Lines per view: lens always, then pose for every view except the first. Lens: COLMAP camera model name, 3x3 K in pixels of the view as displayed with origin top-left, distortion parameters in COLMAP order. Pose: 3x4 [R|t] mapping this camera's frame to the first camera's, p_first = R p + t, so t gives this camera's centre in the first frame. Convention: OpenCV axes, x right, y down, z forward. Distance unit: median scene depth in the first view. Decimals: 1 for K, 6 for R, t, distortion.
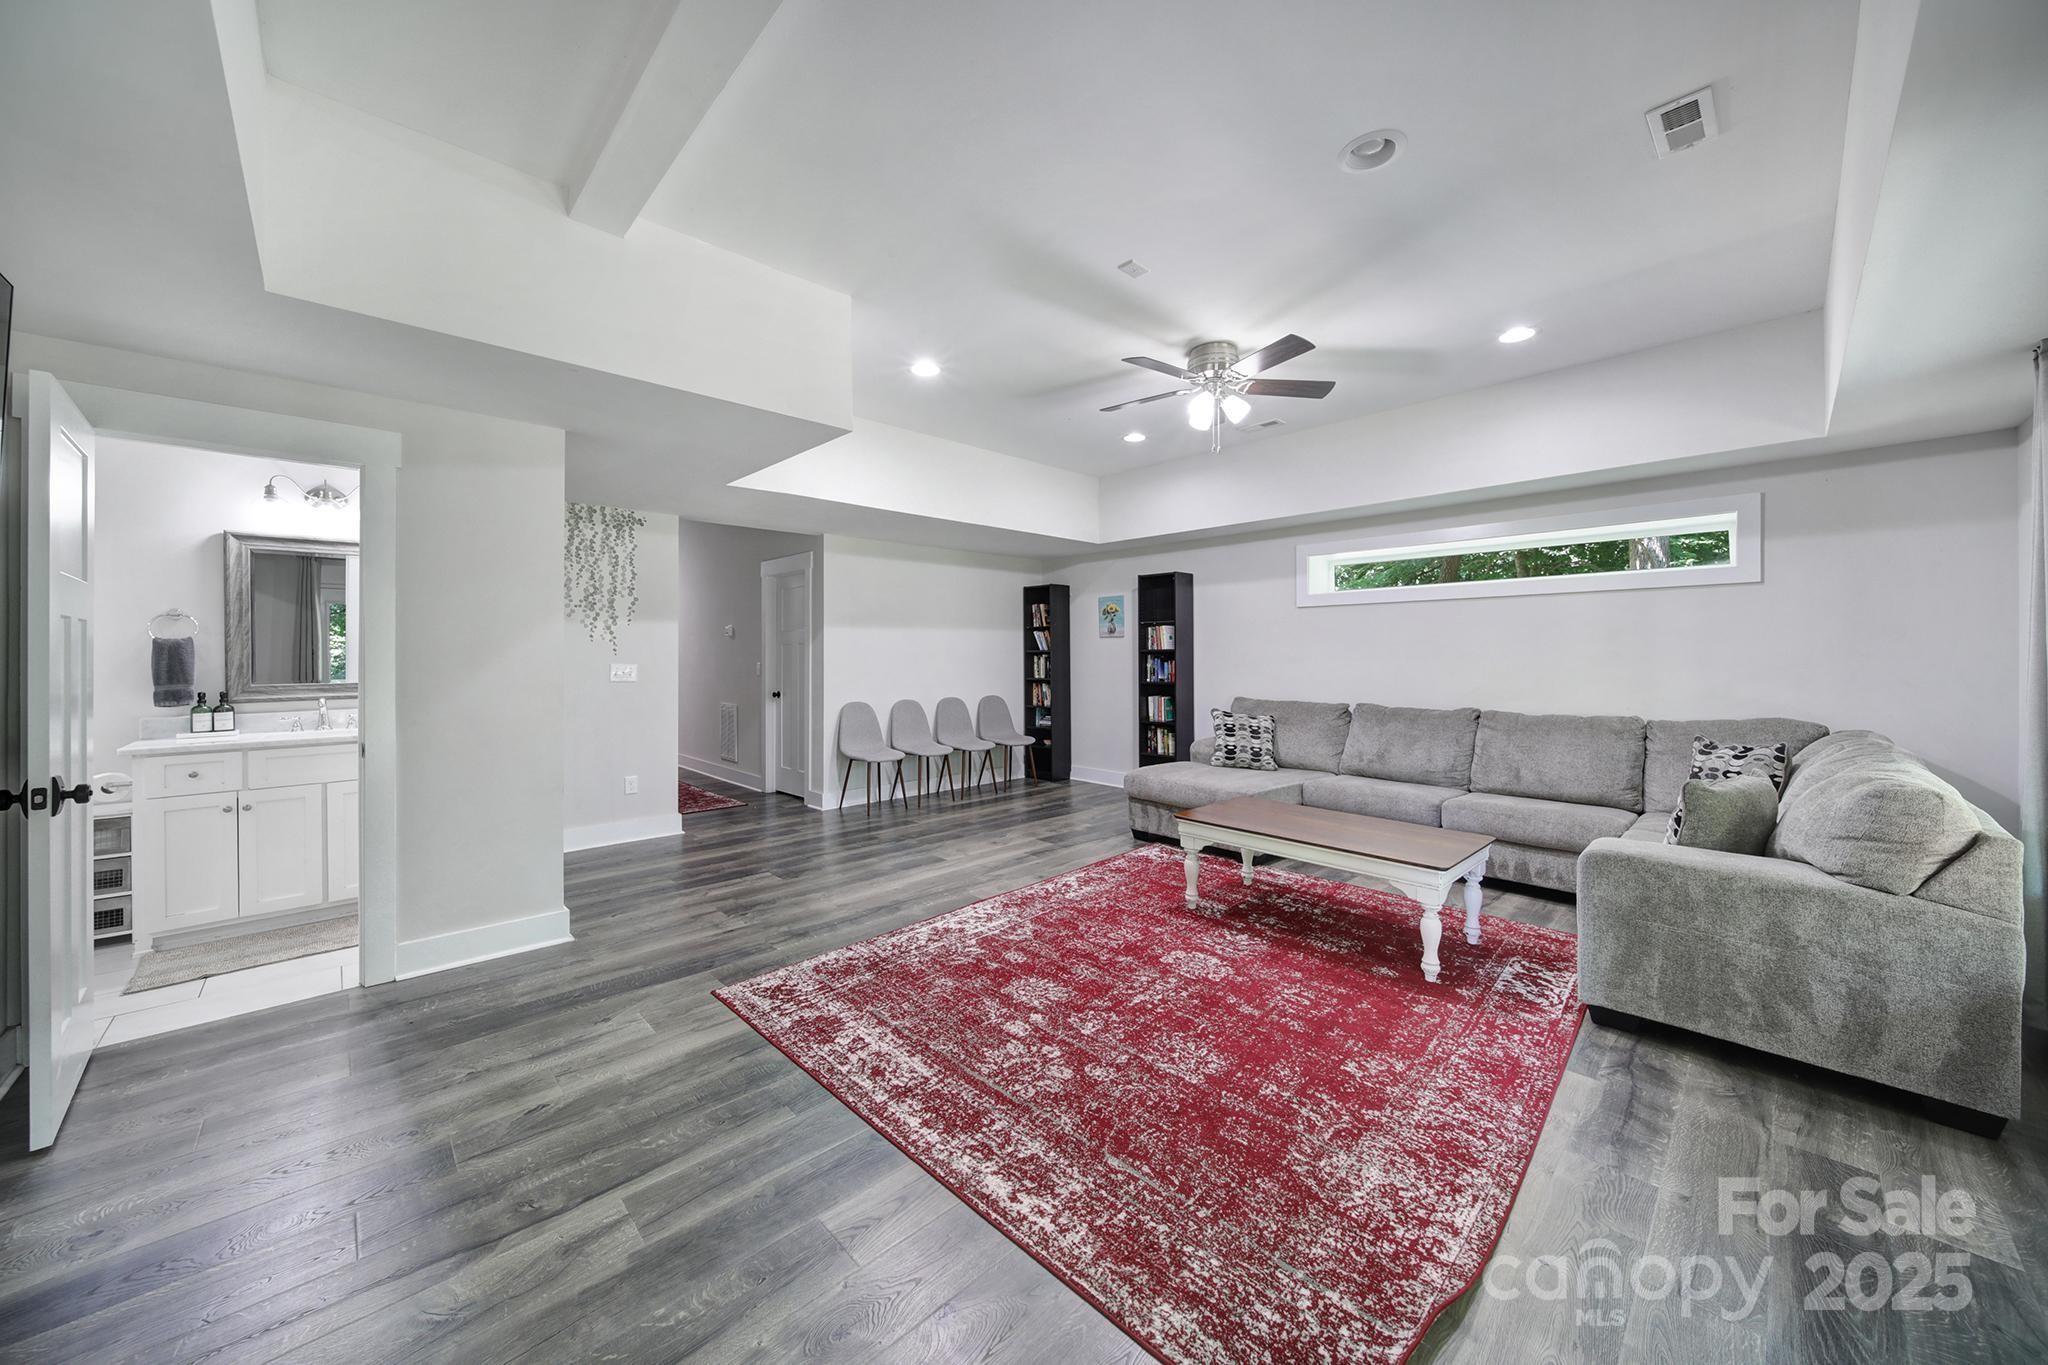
lens RADIAL K [[718.2, 0, 1023.4], [0, 718.2, 668.1], [0, 0, 1]] dist [0.001267, -0.000065]
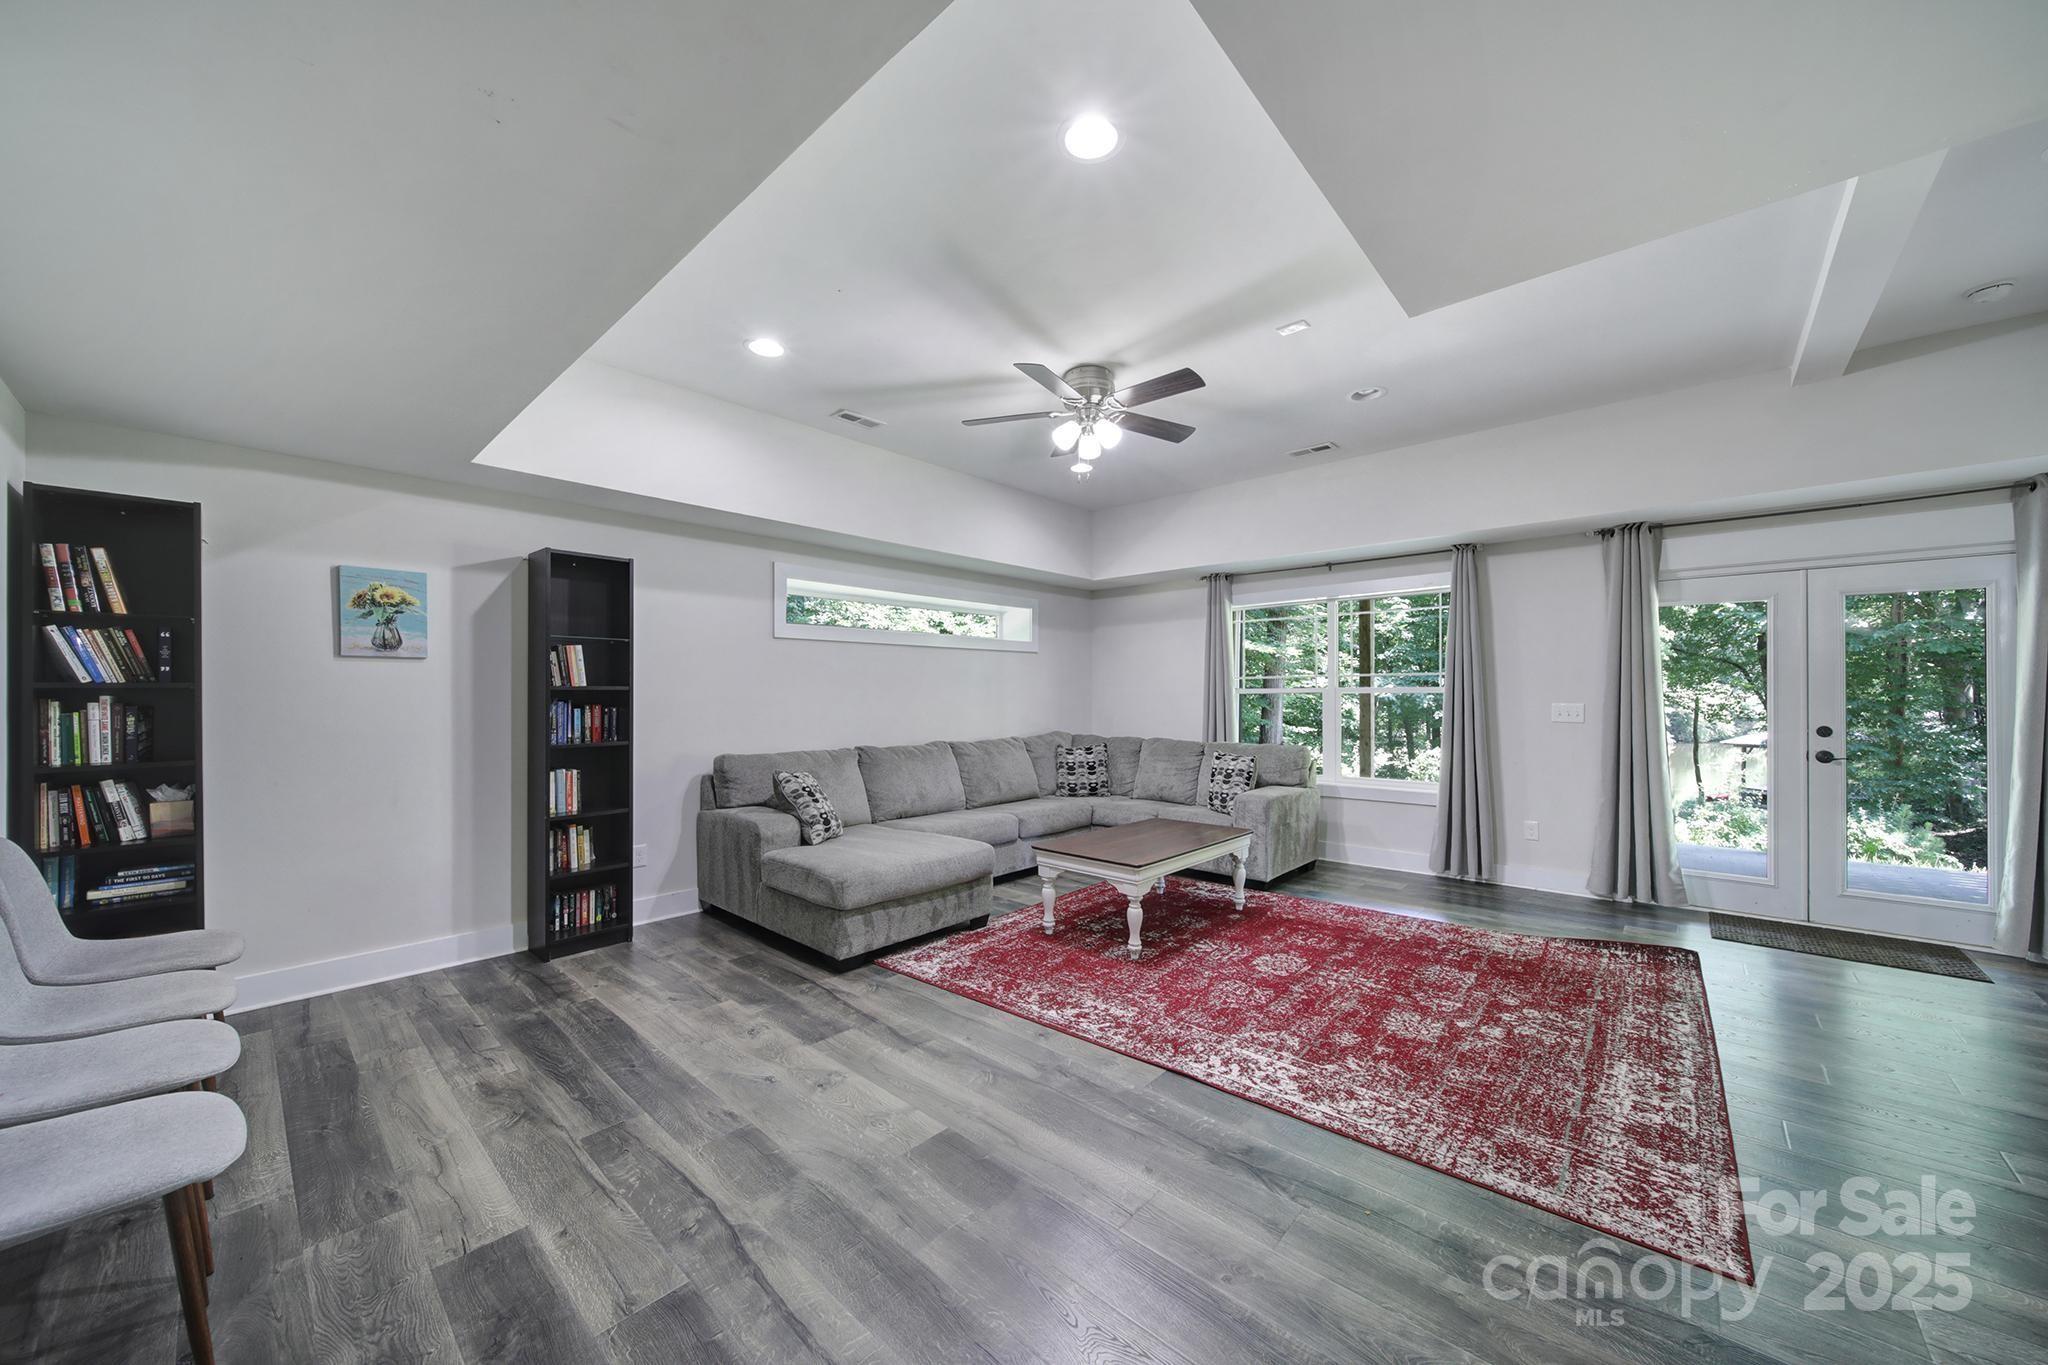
lens RADIAL K [[728.9, 0, 1023.2], [0, 728.9, 698.2], [0, 0, 1]] dist [-0.002702, -0.000397]
pose [[-0.070435, -0.003200, 0.997511, -0.906692], [0.020918, 0.999770, 0.004684, -0.026265], [-0.997297, 0.021195, -0.070351, 1.512970]]
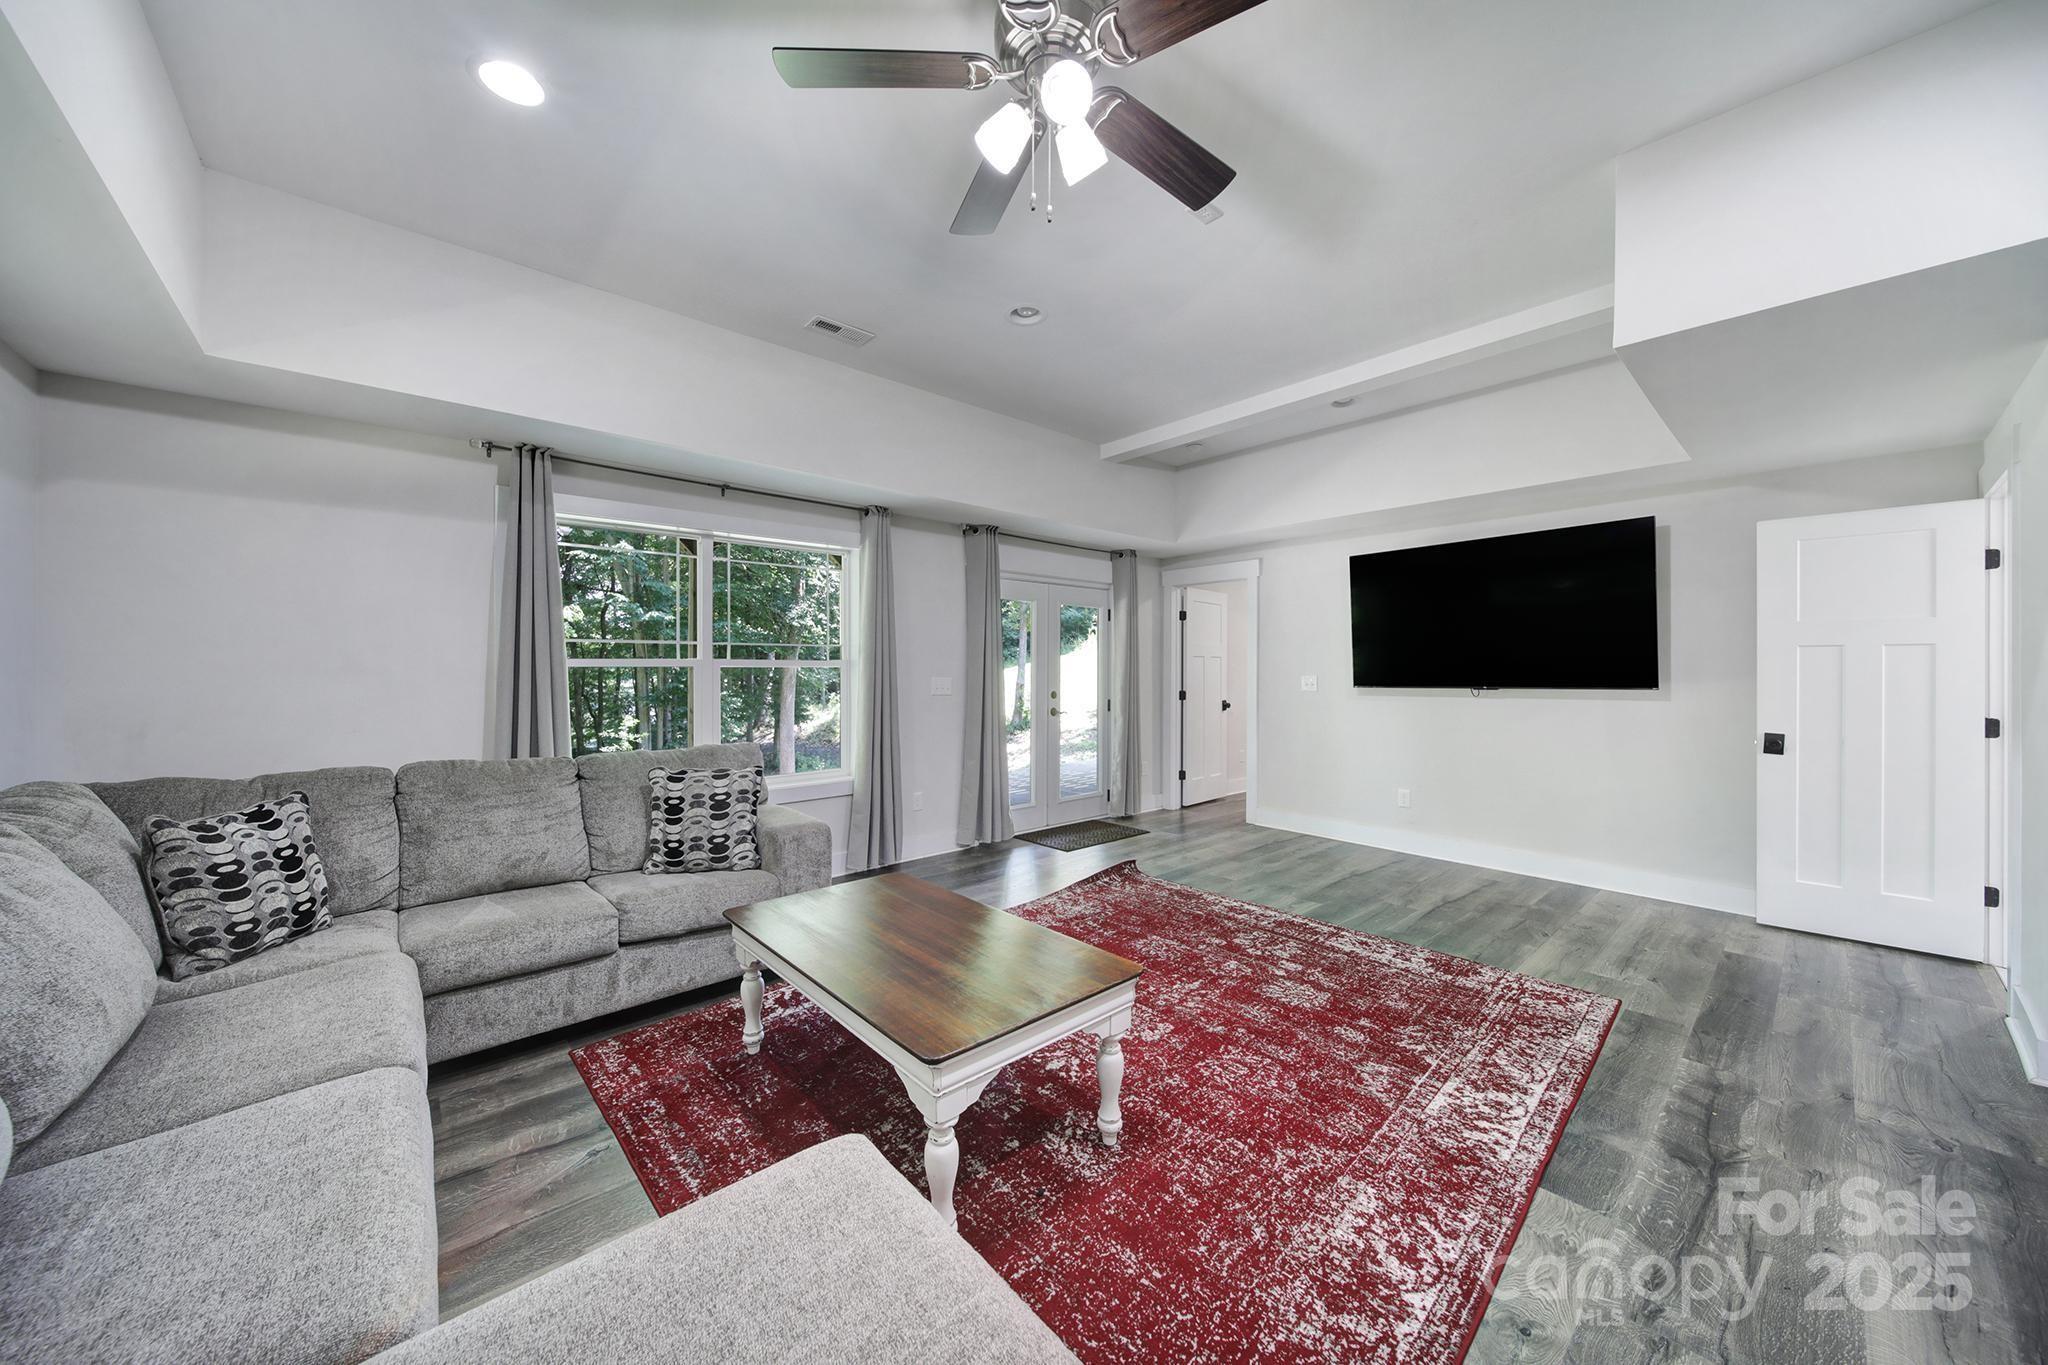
lens RADIAL K [[718.2, 0, 1023.4], [0, 718.2, 668.1], [0, 0, 1]] dist [0.001267, -0.000065]
pose [[-0.999456, 0.000166, 0.032980, 0.351241], [0.000735, 0.999851, 0.017245, -0.033664], [-0.032972, 0.017260, -0.999307, 1.911856]]
